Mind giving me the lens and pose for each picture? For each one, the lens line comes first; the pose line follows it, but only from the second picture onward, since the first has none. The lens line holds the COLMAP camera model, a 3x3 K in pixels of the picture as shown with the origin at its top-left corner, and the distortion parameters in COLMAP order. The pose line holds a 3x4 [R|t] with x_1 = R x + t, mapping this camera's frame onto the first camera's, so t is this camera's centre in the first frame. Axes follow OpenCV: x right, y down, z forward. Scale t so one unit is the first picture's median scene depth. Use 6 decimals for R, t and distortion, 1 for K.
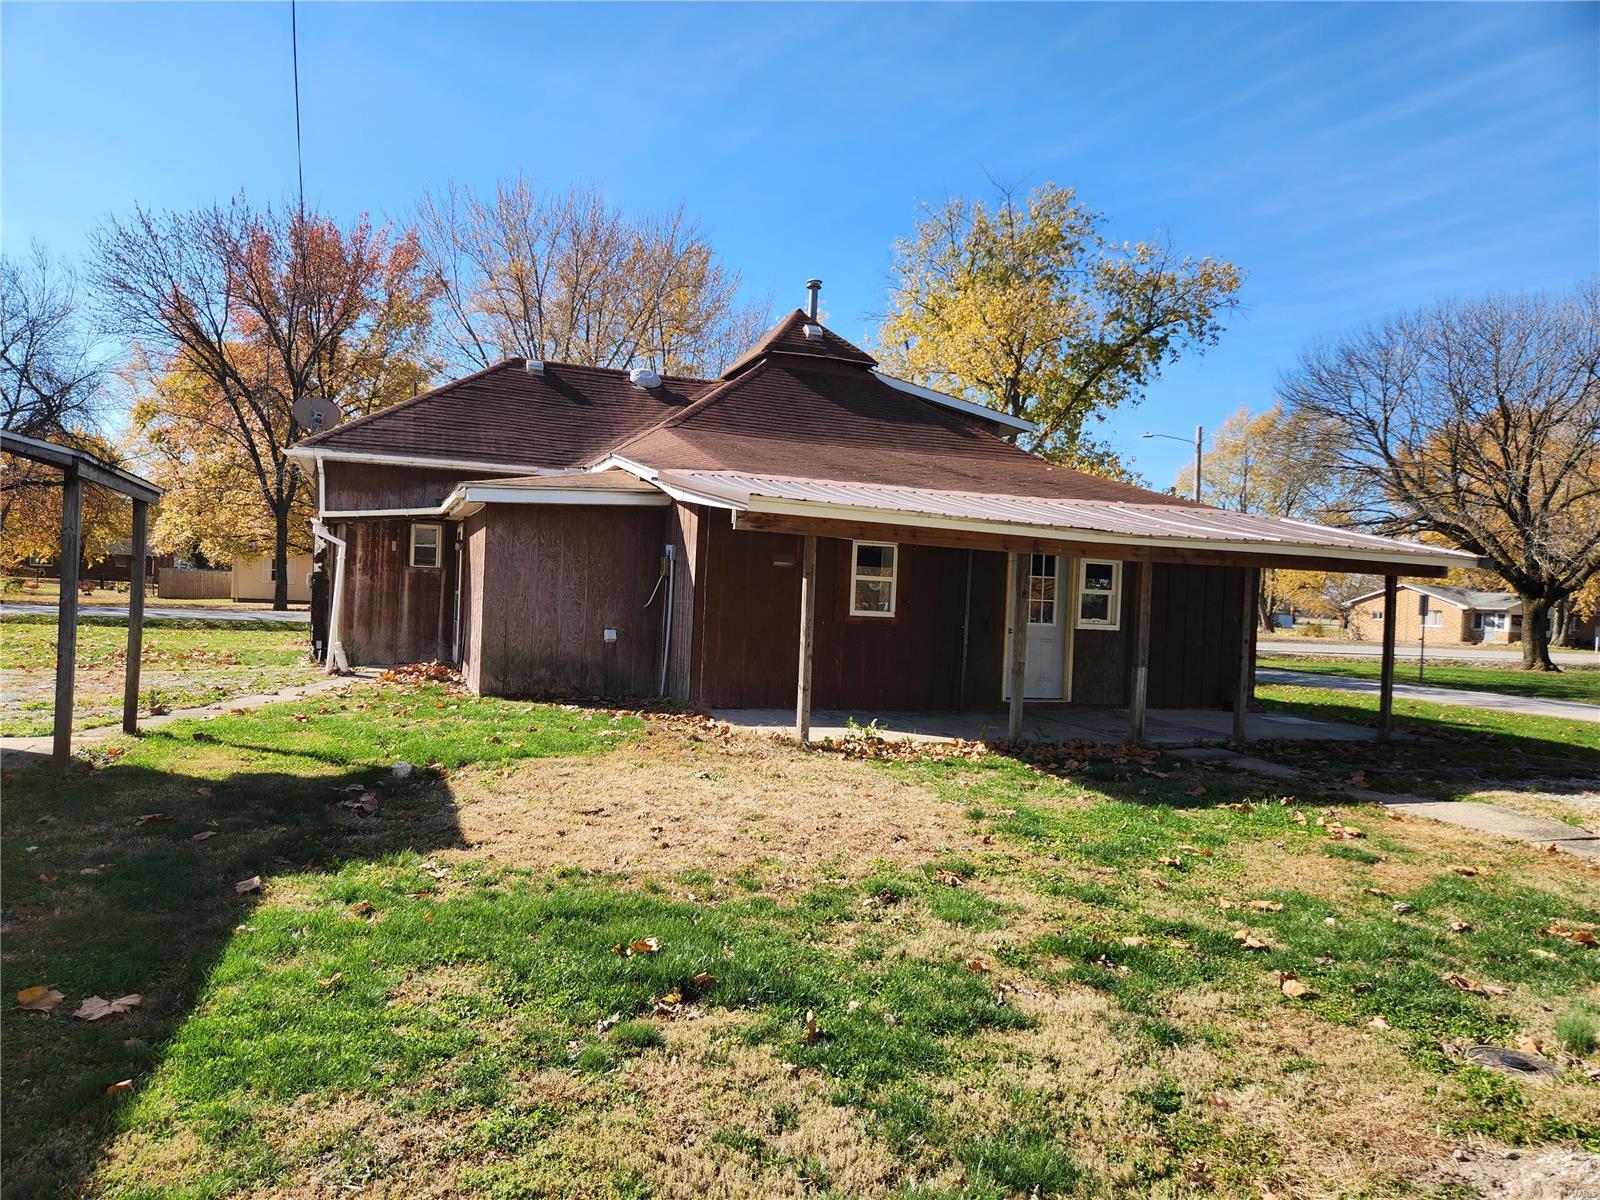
lens RADIAL K [[1066.8, 0, 777.8], [0, 1066.8, 596.2], [0, 0, 1]] dist [0.108367, -0.103577]
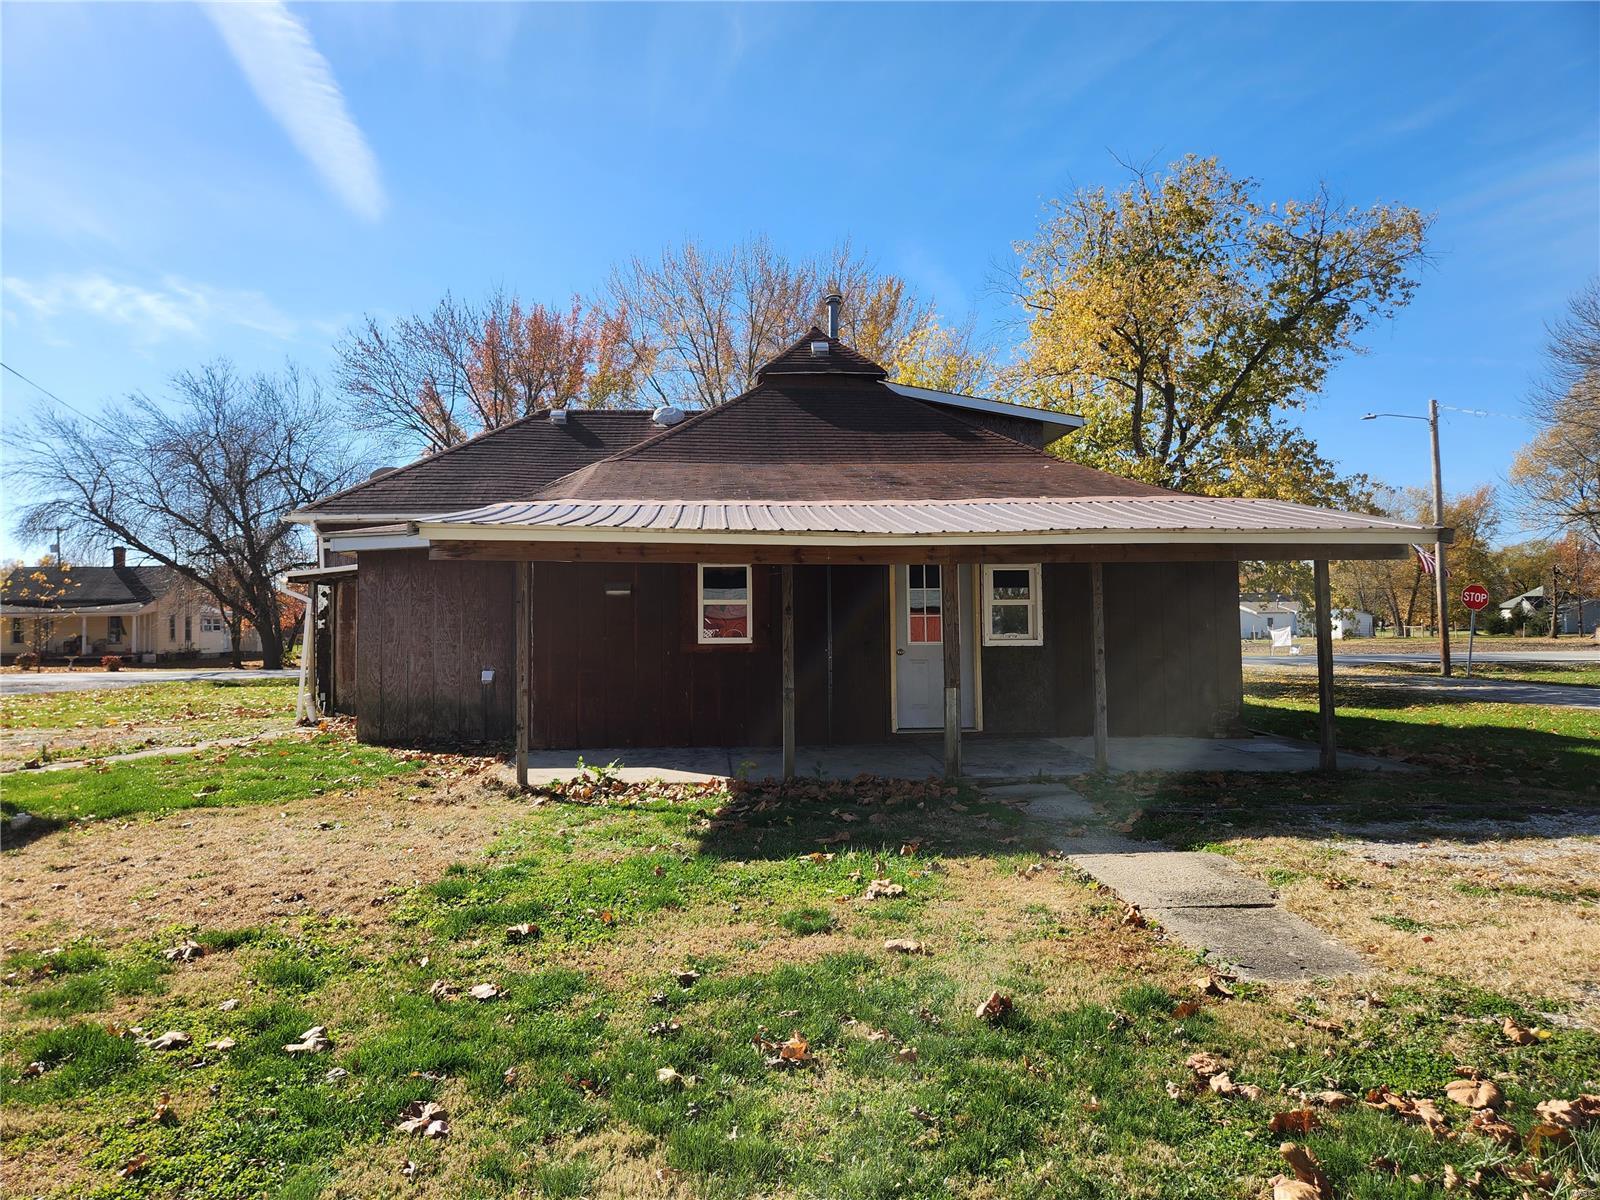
lens RADIAL K [[1073.1, 0, 806.8], [0, 1073.1, 565.0], [0, 0, 1]] dist [0.070330, -0.000395]
pose [[0.959334, -0.070535, -0.273317, 0.375606], [0.052984, 0.996062, -0.071080, 0.019303], [0.277255, 0.053708, 0.959294, 0.118438]]
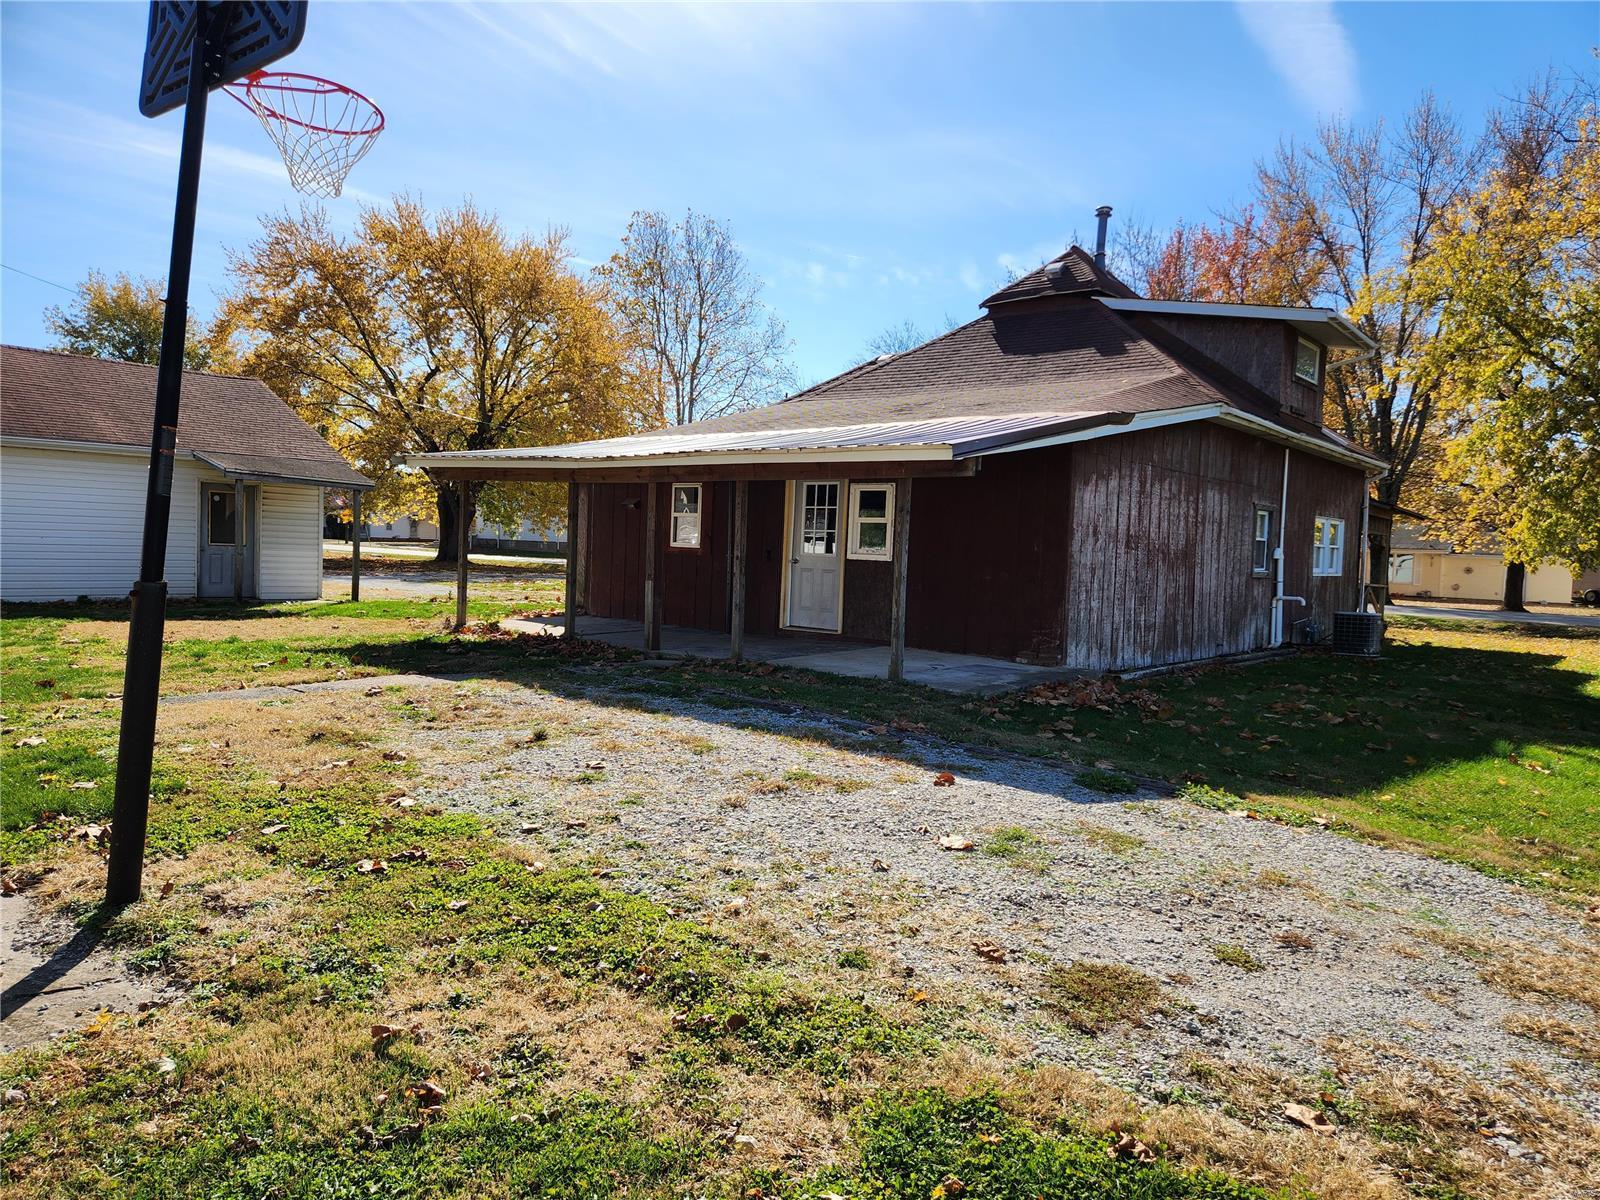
lens RADIAL K [[1073.1, 0, 806.8], [0, 1073.1, 565.0], [0, 0, 1]] dist [0.070330, -0.000395]
pose [[0.523140, -0.012092, -0.852161, 1.074578], [-0.012825, 0.999674, -0.022059, 0.058515], [0.852150, 0.022469, 0.522815, 0.446516]]
